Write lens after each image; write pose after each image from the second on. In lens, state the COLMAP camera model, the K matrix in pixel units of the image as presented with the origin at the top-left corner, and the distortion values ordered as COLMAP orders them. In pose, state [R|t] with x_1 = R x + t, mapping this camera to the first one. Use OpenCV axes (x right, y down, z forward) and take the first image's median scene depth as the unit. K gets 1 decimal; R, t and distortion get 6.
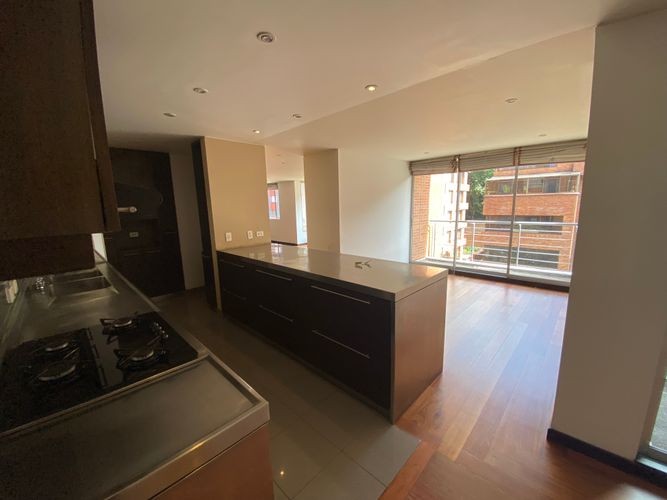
lens RADIAL K [[269.4, 0, 331.9], [0, 269.4, 248.4], [0, 0, 1]] dist [0.009407, -0.014998]
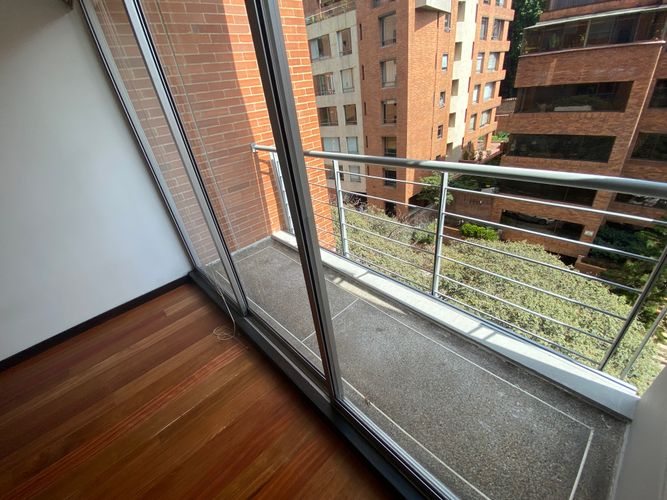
lens RADIAL K [[269.4, 0, 331.9], [0, 269.4, 248.4], [0, 0, 1]] dist [0.009407, -0.014998]
pose [[0.993458, -0.051894, -0.101728, 0.349124], [0.085182, 0.930050, 0.357422, -0.068164], [0.076064, -0.363749, 0.928386, 0.409916]]
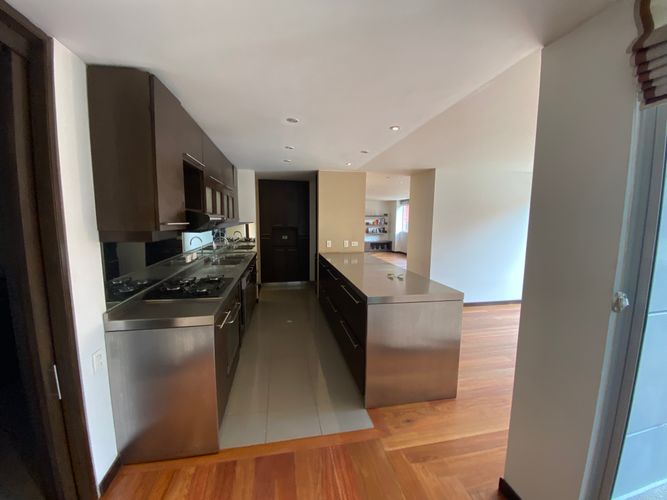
lens RADIAL K [[269.4, 0, 331.9], [0, 269.4, 248.4], [0, 0, 1]] dist [0.009407, -0.014998]
pose [[0.820155, 0.094650, -0.564258, 0.134858], [-0.121519, 0.992537, -0.010138, -0.003742], [0.559087, 0.076882, 0.825536, -0.022565]]
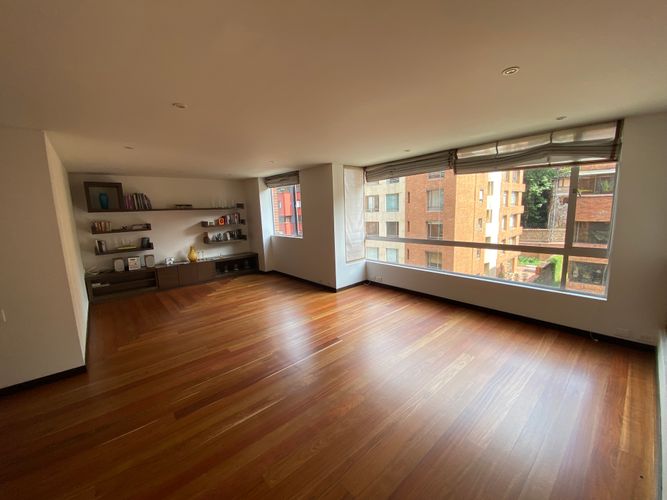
lens RADIAL K [[269.4, 0, 331.9], [0, 269.4, 248.4], [0, 0, 1]] dist [0.009407, -0.014998]
pose [[0.995840, 0.002582, -0.091084, -0.088518], [-0.004145, 0.999847, -0.016977, -0.082872], [0.091026, 0.017284, 0.995698, 0.484108]]
